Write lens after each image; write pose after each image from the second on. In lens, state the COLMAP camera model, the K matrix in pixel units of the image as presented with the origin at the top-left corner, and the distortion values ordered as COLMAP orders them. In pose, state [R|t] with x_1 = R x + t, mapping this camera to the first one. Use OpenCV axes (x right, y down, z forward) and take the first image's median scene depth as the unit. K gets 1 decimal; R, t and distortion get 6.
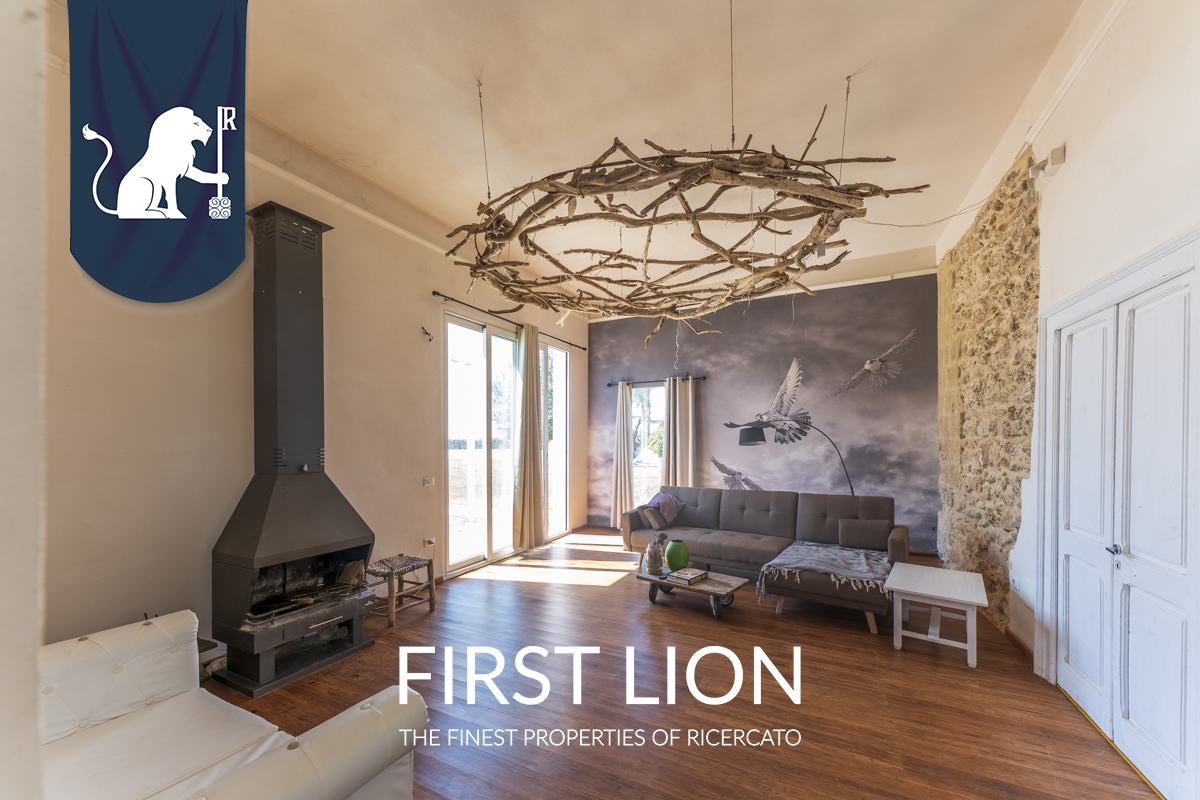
lens RADIAL K [[428.3, 0, 595.3], [0, 428.3, 442.6], [0, 0, 1]] dist [0.007902, 0.000065]
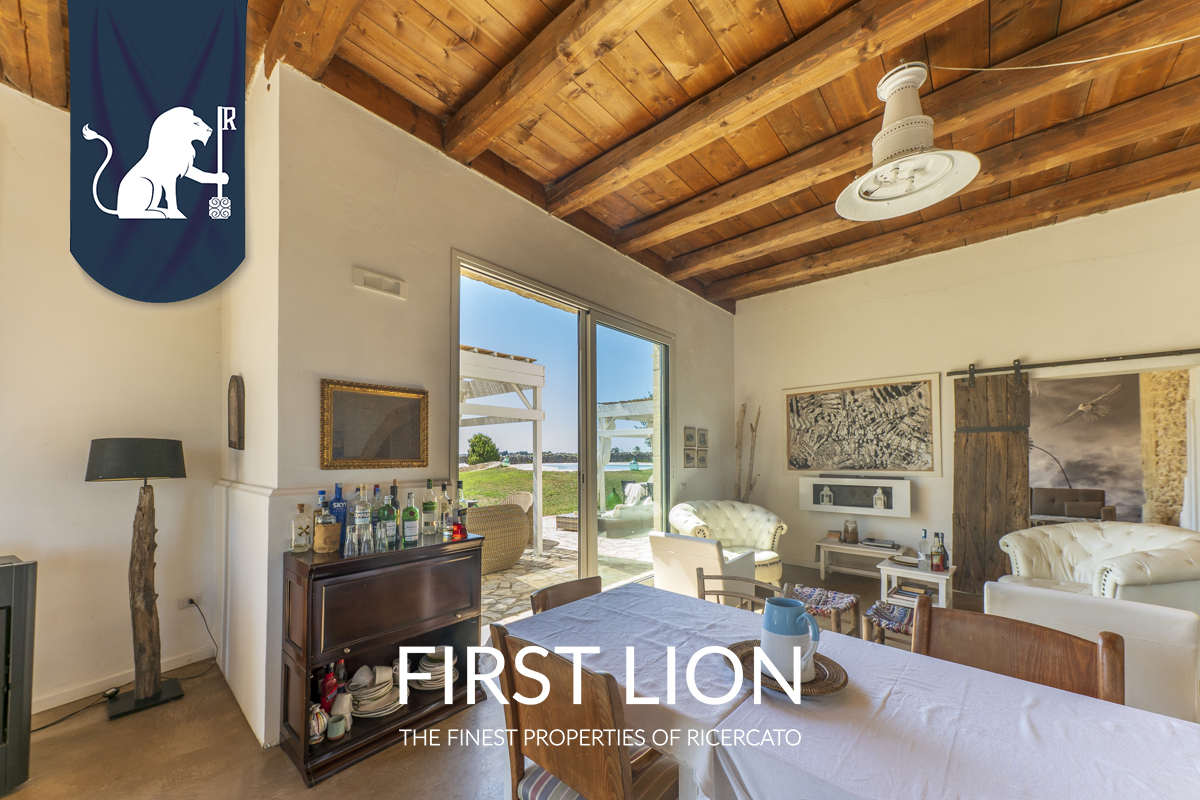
lens RADIAL K [[428.3, 0, 595.9], [0, 428.3, 448.0], [0, 0, 1]] dist [0.007902, 0.000065]
pose [[0.966642, 0.000846, -0.256130, -0.676105], [-0.005899, 0.999803, -0.018959, 0.002356], [0.256063, 0.019837, 0.966457, -0.977971]]
